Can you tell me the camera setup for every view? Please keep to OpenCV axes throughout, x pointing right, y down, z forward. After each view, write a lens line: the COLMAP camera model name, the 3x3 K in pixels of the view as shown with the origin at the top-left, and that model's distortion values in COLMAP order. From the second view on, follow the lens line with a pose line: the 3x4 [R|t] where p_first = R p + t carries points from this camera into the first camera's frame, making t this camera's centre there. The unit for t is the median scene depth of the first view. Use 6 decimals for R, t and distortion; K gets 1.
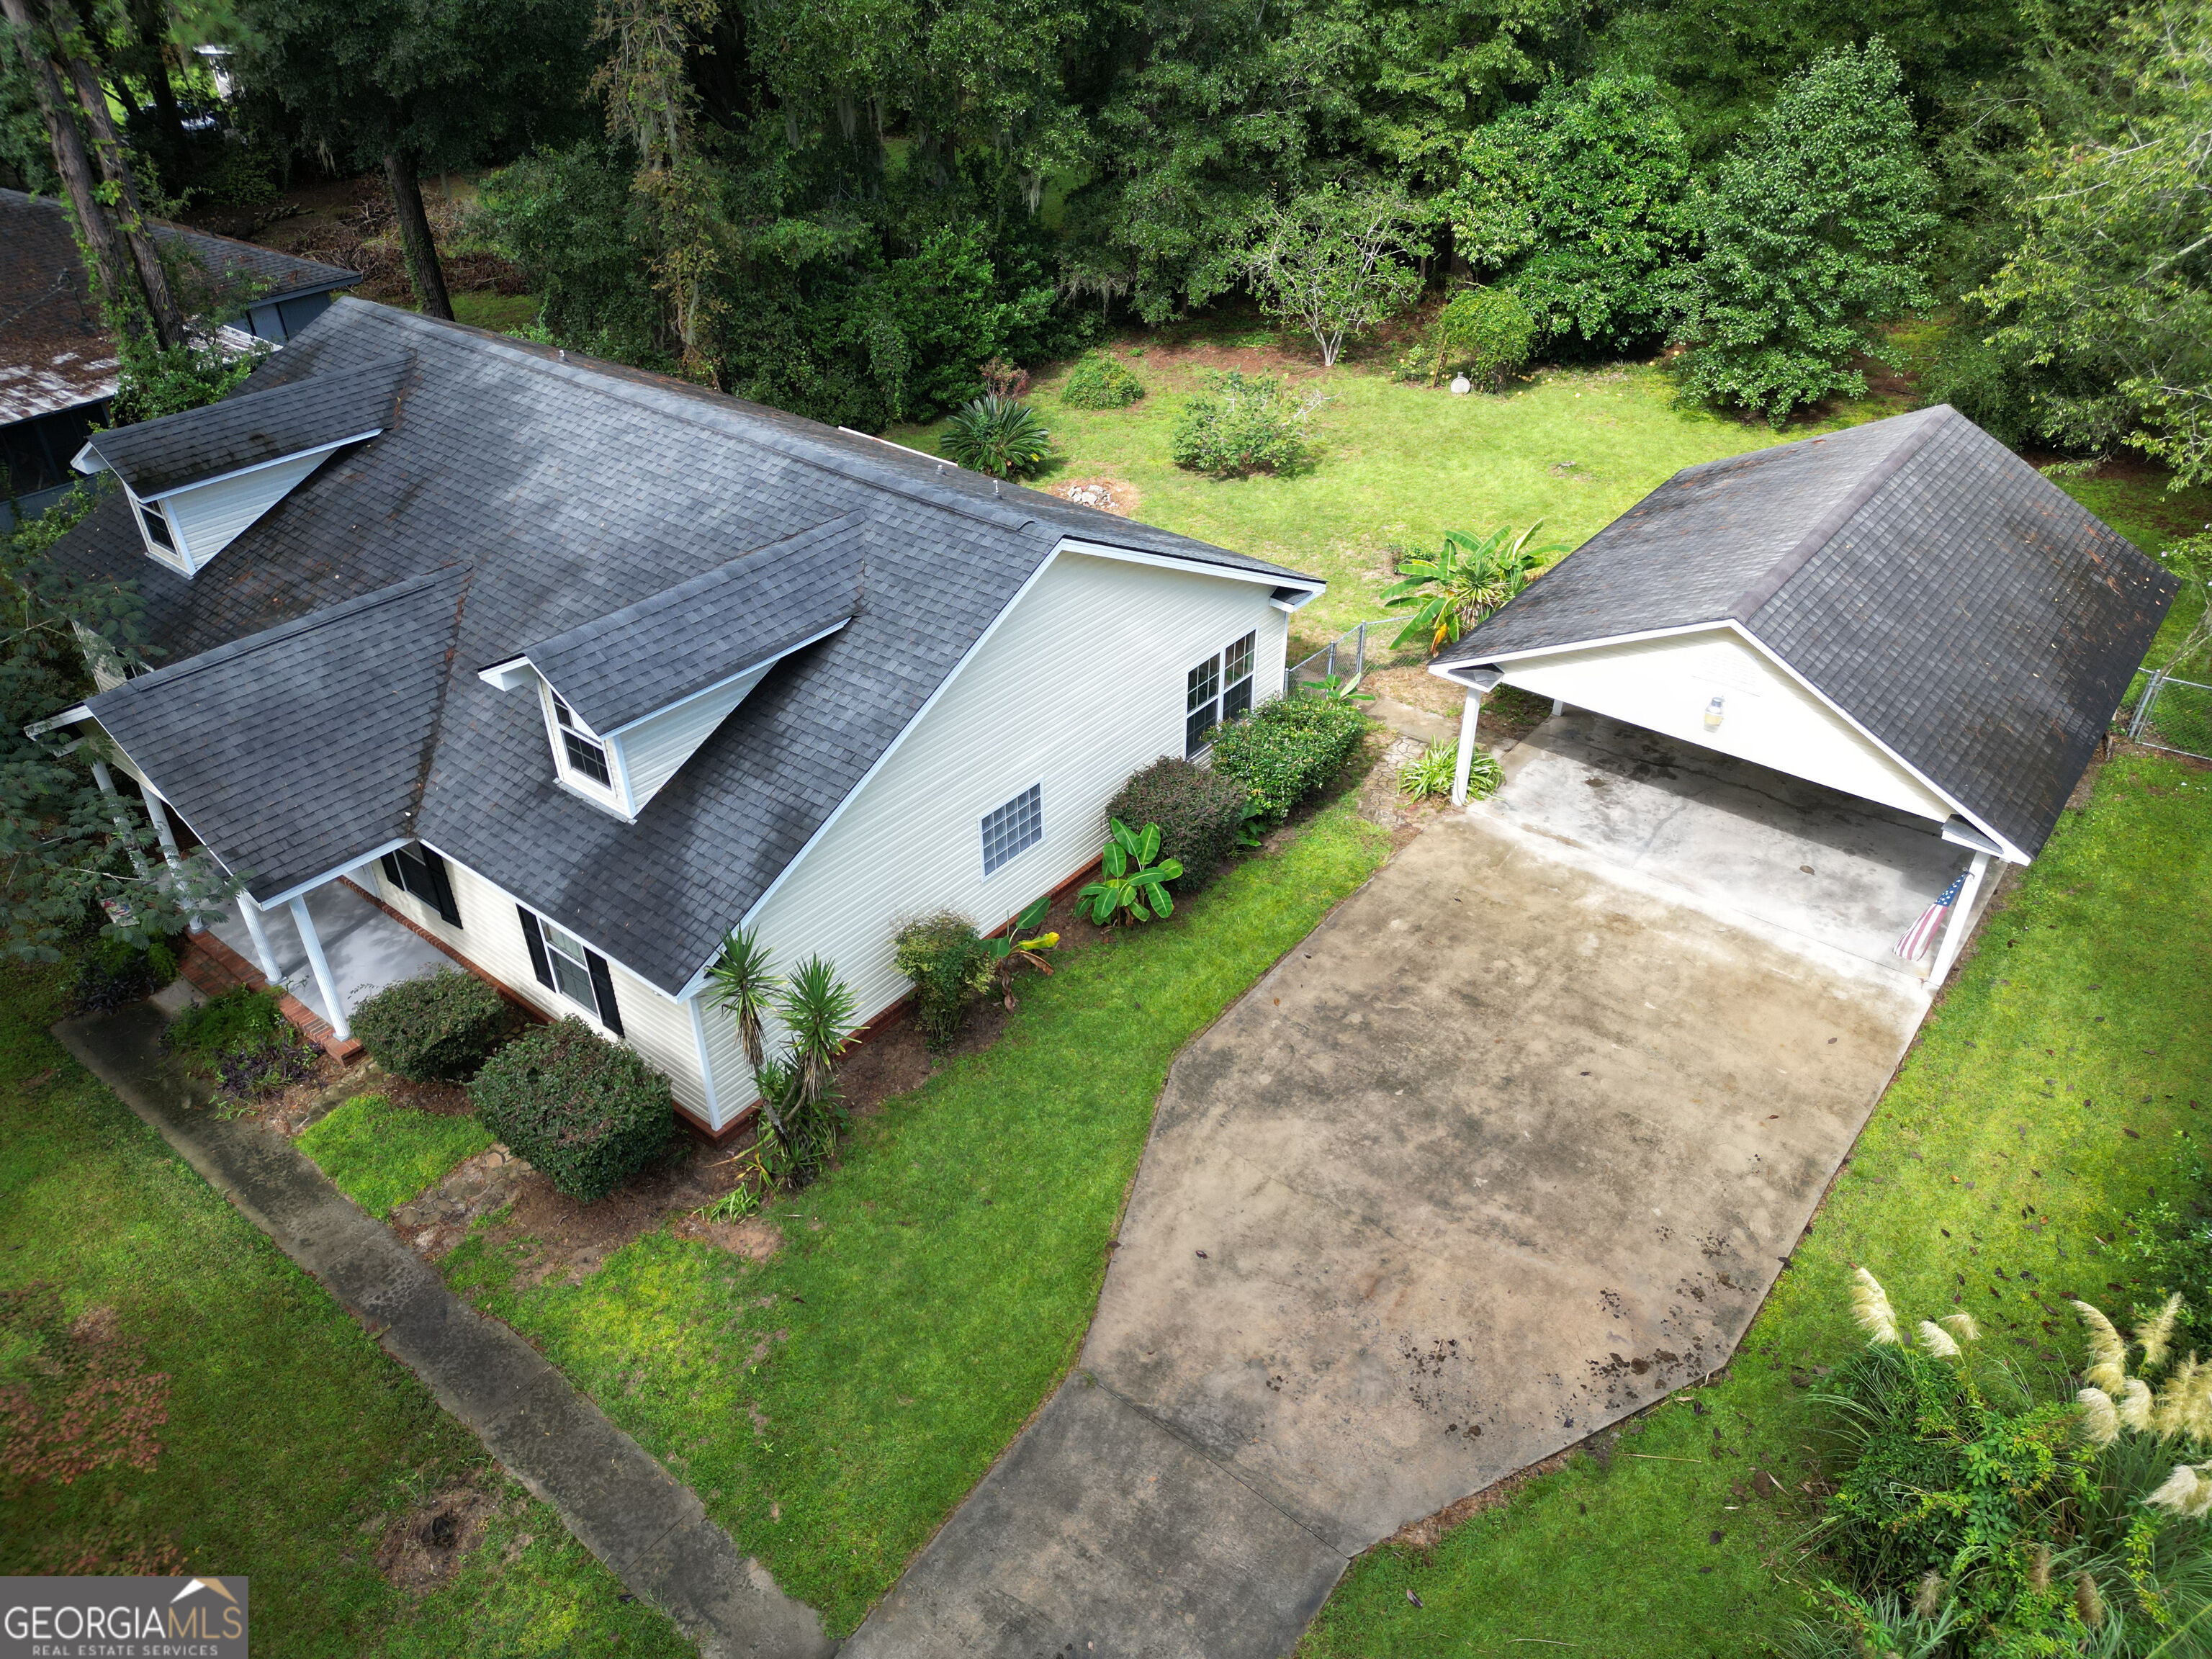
lens RADIAL K [[1558.0, 0, 1100.8], [0, 1558.0, 829.5], [0, 0, 1]] dist [0.036236, -0.007412]
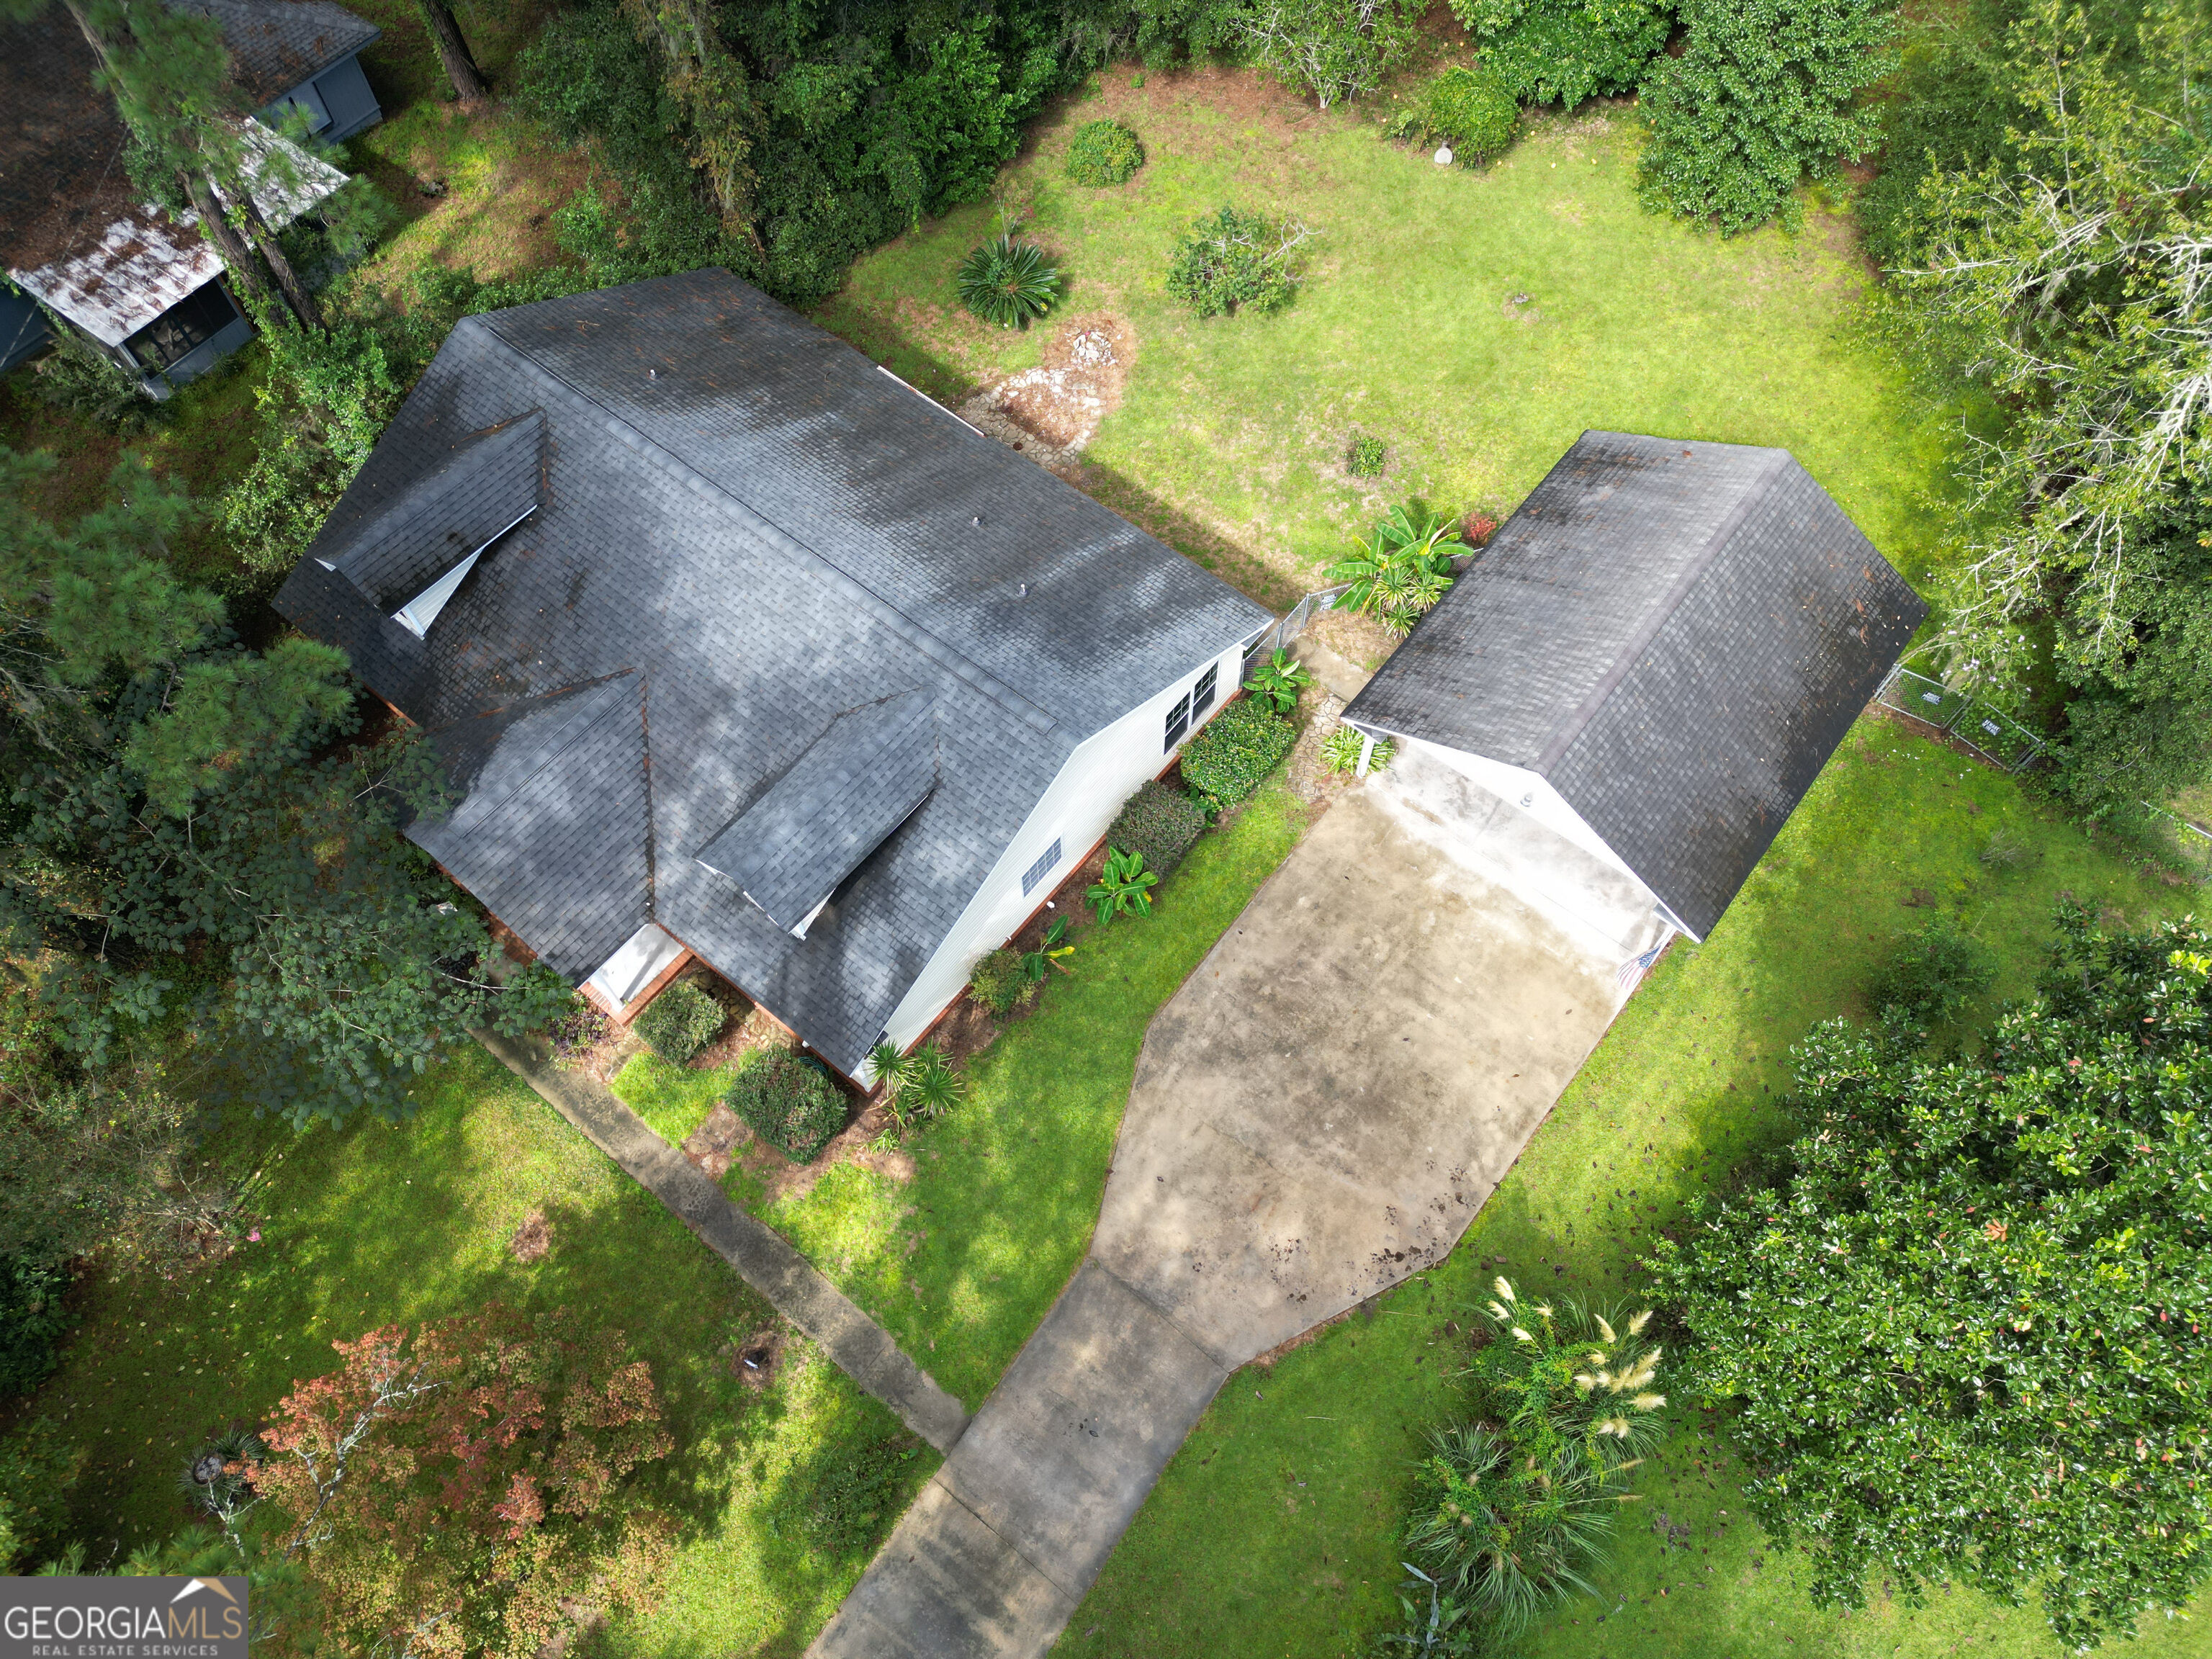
lens RADIAL K [[1551.8, 0, 1100.5], [0, 1551.8, 826.0], [0, 0, 1]] dist [0.080709, -0.069190]
pose [[0.999999, 0.001580, -0.000215, -0.001583], [-0.001306, 0.888840, 0.458216, -0.733439], [0.000915, -0.458215, 0.888841, -0.298600]]
